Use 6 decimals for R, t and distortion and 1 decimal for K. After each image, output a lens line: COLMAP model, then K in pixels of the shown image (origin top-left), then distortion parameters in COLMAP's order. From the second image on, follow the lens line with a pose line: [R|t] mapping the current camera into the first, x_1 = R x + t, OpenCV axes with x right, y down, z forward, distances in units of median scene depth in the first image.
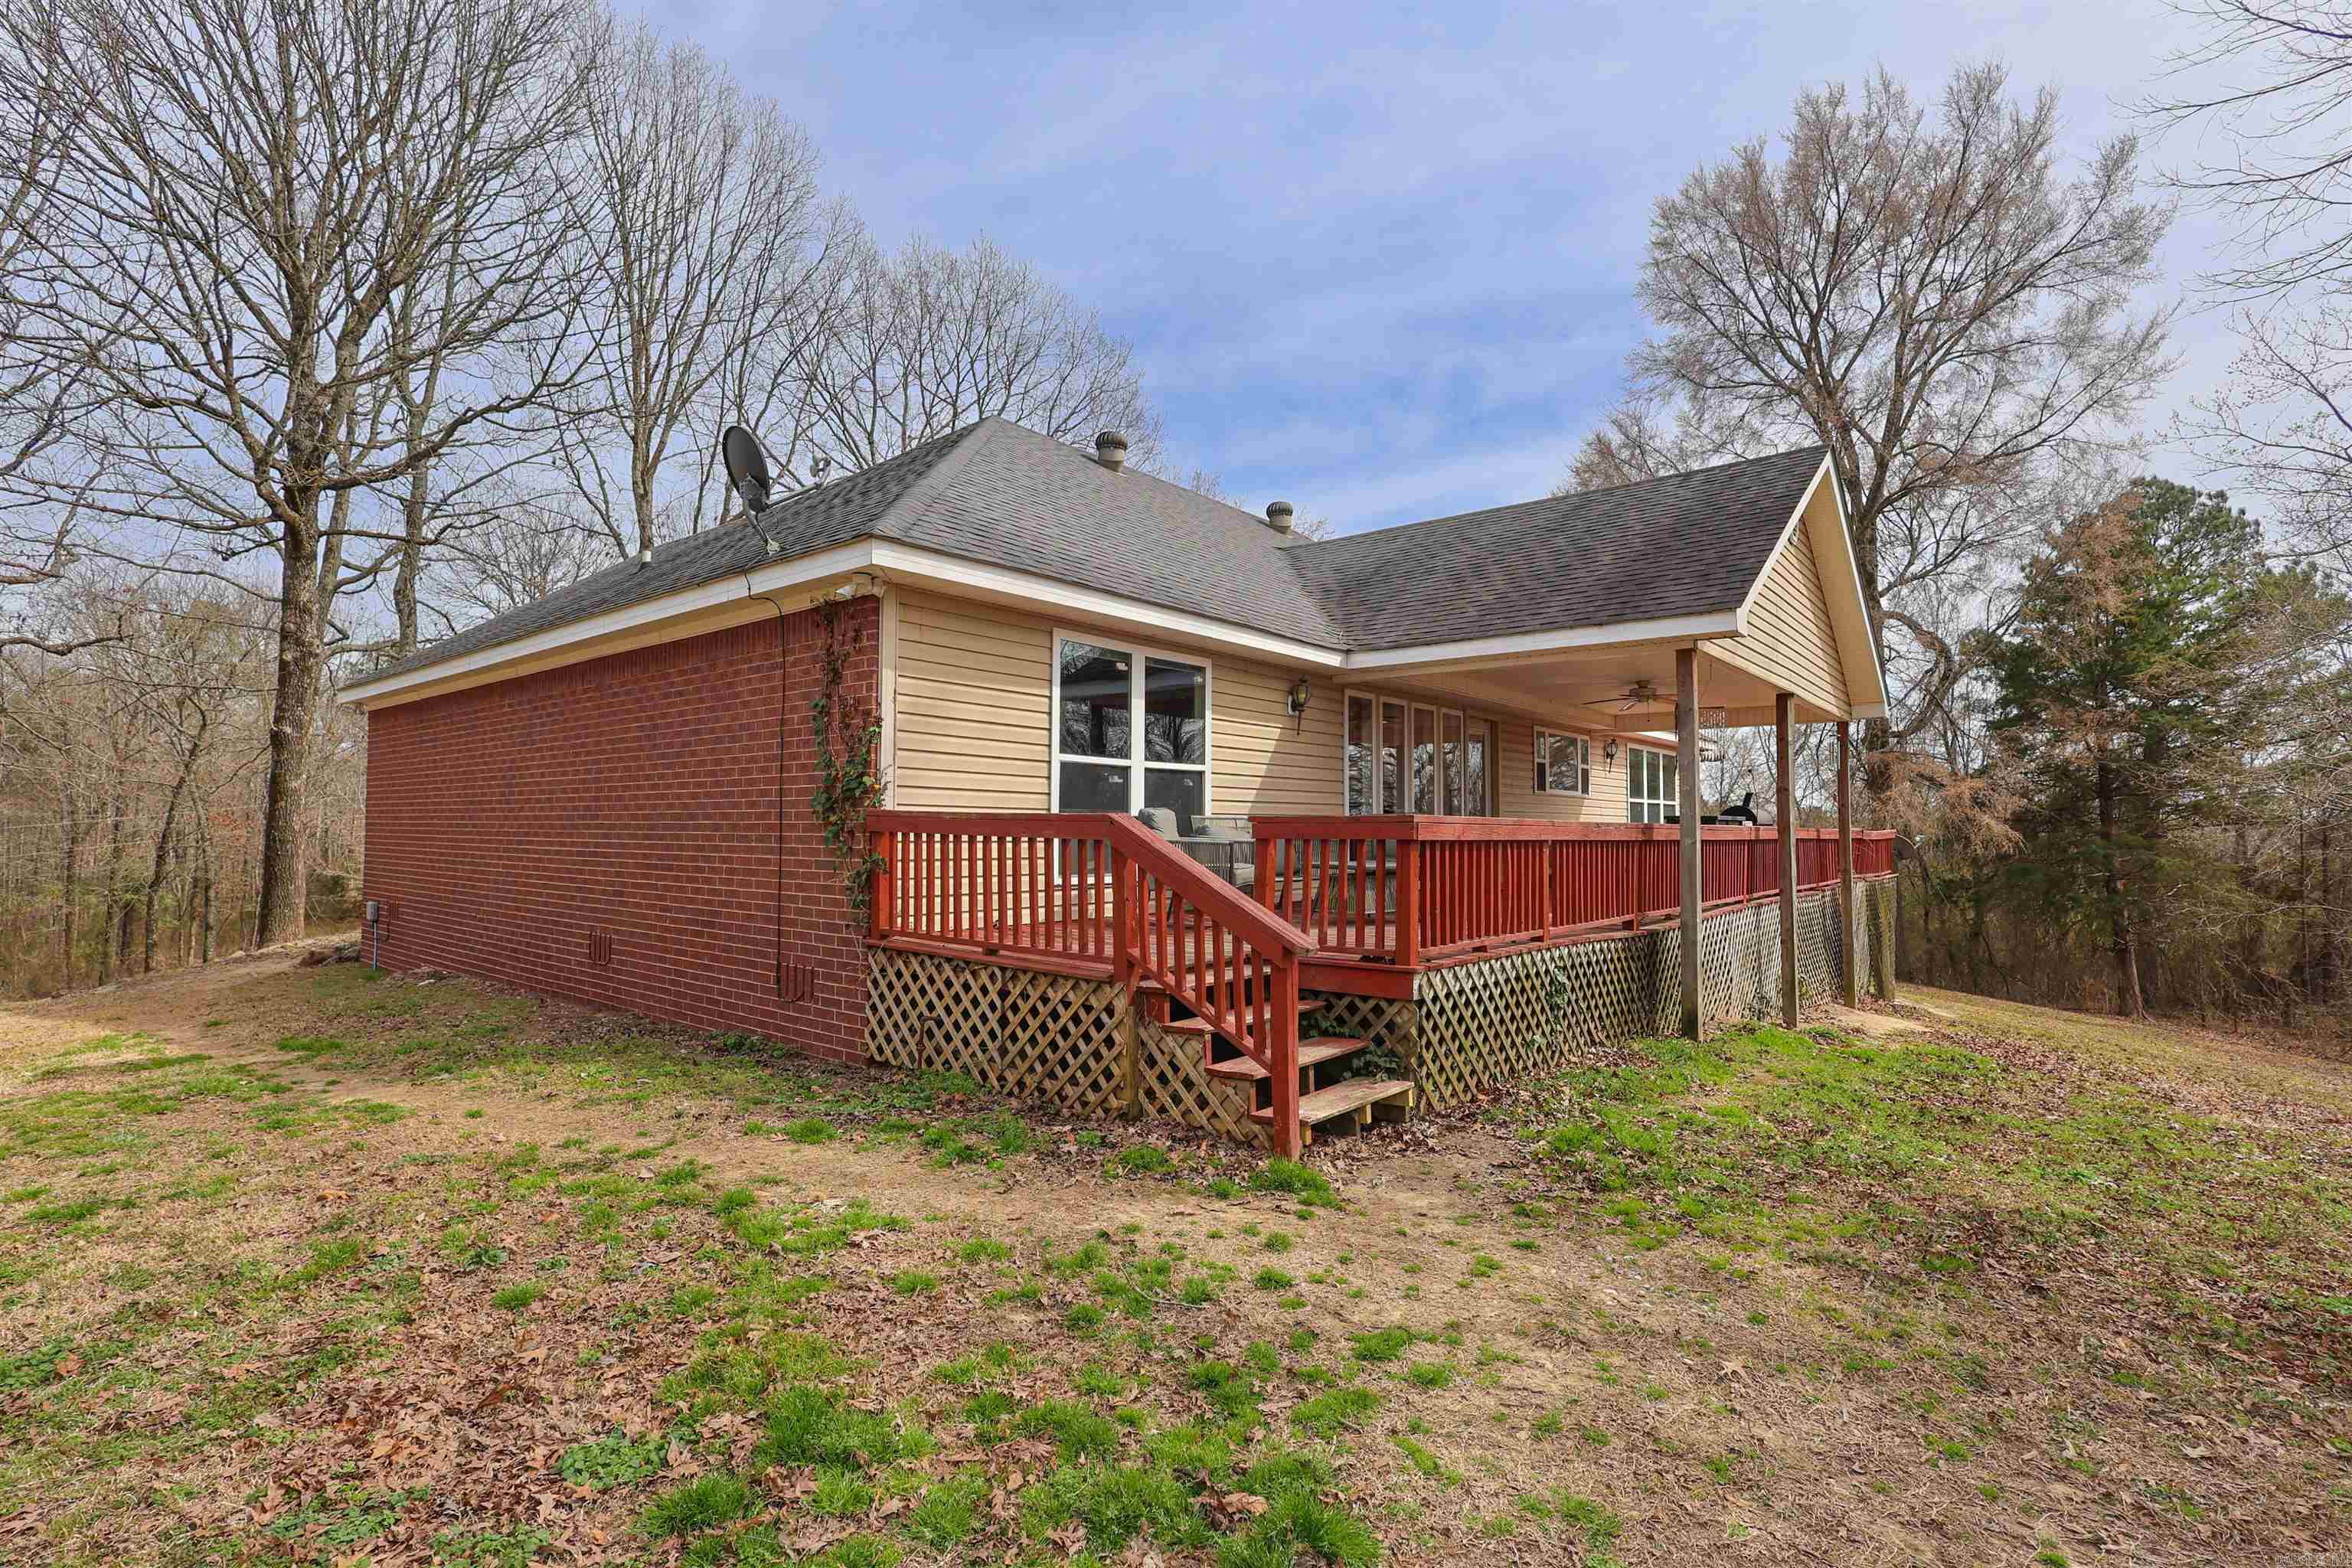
lens RADIAL K [[1146.7, 0, 1174.1], [0, 1146.7, 784.9], [0, 0, 1]] dist [-0.000191, -0.000348]
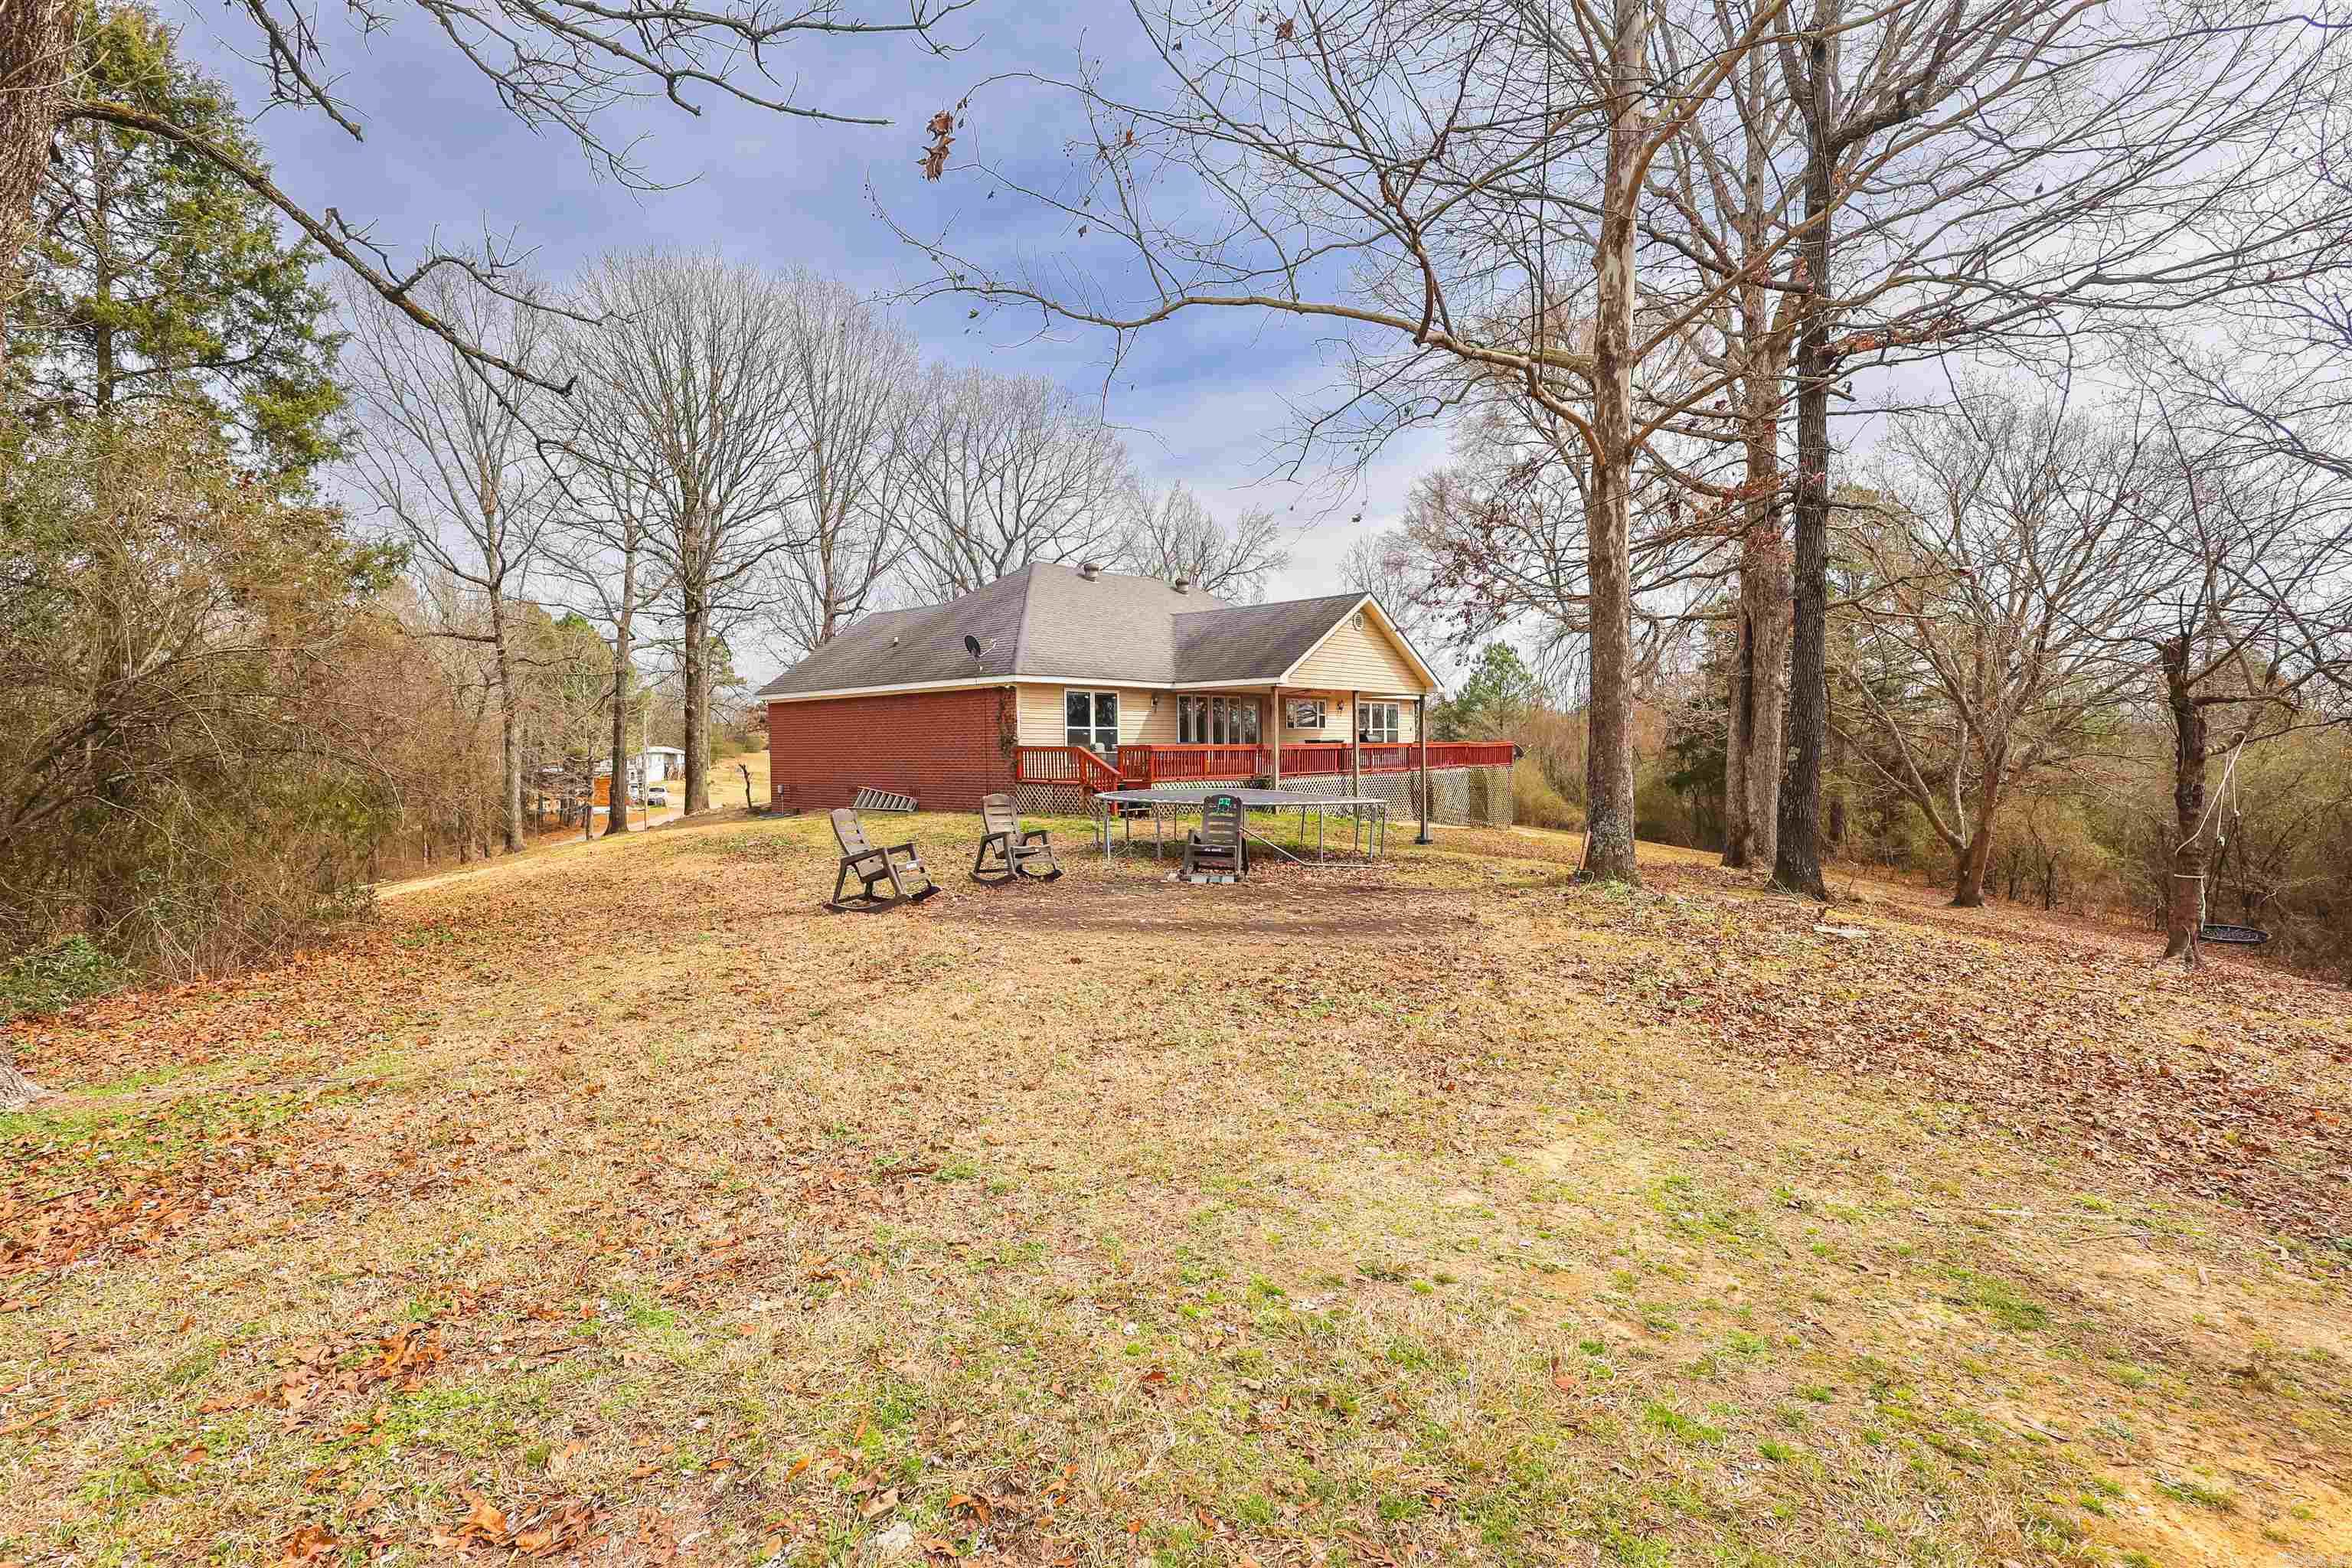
lens RADIAL K [[1146.7, 0, 1174.1], [0, 1146.7, 784.9], [0, 0, 1]] dist [-0.000191, -0.000348]
pose [[0.999542, -0.018409, -0.024031, 0.267512], [0.020065, 0.997304, 0.070582, -0.082297], [0.022667, -0.071032, 0.997216, -2.162827]]
